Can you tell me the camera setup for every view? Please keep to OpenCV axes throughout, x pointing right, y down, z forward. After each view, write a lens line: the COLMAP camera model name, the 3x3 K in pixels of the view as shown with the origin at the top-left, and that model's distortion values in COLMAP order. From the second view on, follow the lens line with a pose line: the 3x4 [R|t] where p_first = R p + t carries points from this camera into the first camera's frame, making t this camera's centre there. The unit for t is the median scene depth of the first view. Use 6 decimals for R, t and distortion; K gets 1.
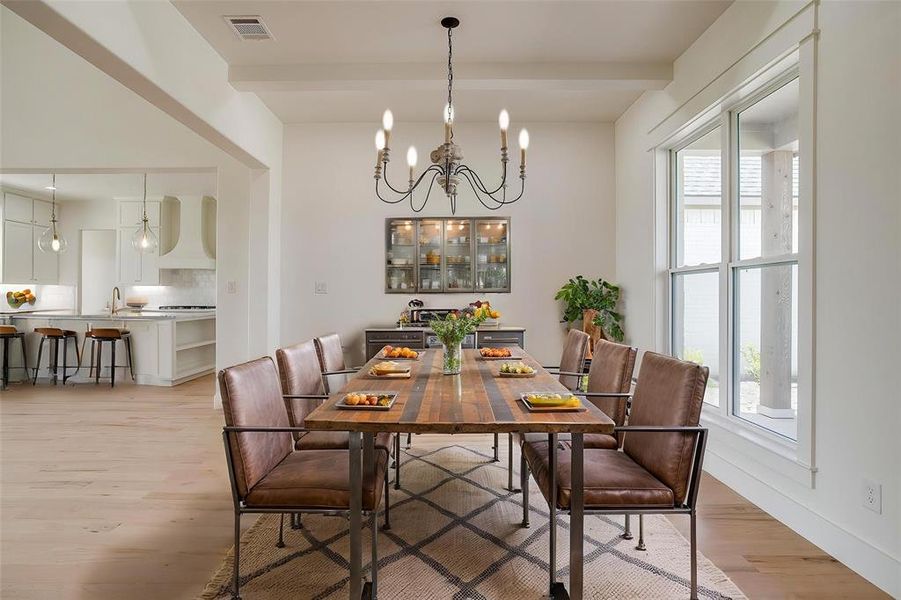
lens RADIAL K [[455.8, 0, 446.7], [0, 455.8, 295.5], [0, 0, 1]] dist [-0.035497, 0.018908]
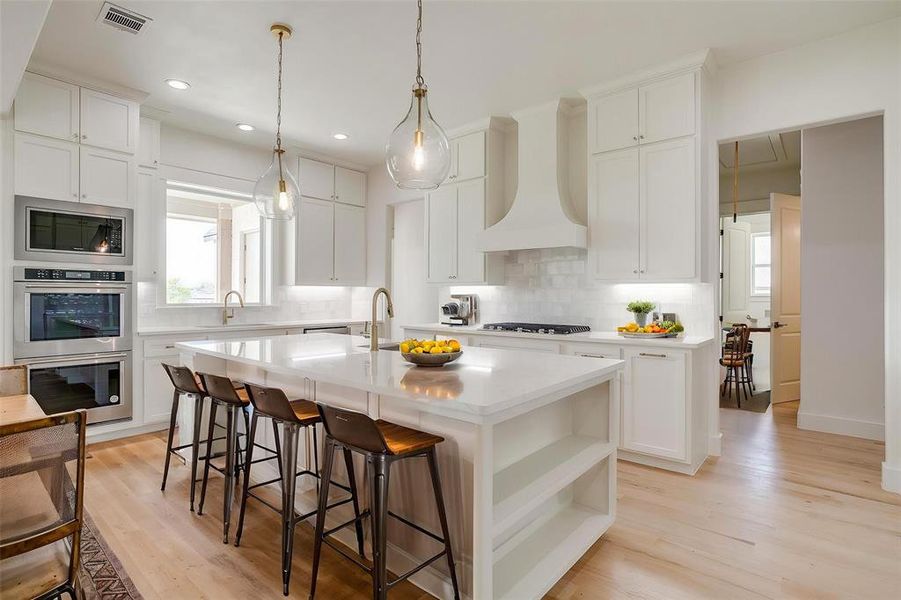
lens RADIAL K [[455.8, 0, 447.6], [0, 455.8, 295.8], [0, 0, 1]] dist [-0.035497, 0.018908]
pose [[0.761267, -0.003774, -0.648428, -0.325466], [0.004034, 0.999991, -0.001084, -0.008855], [0.648426, -0.001791, 0.761275, 0.567133]]
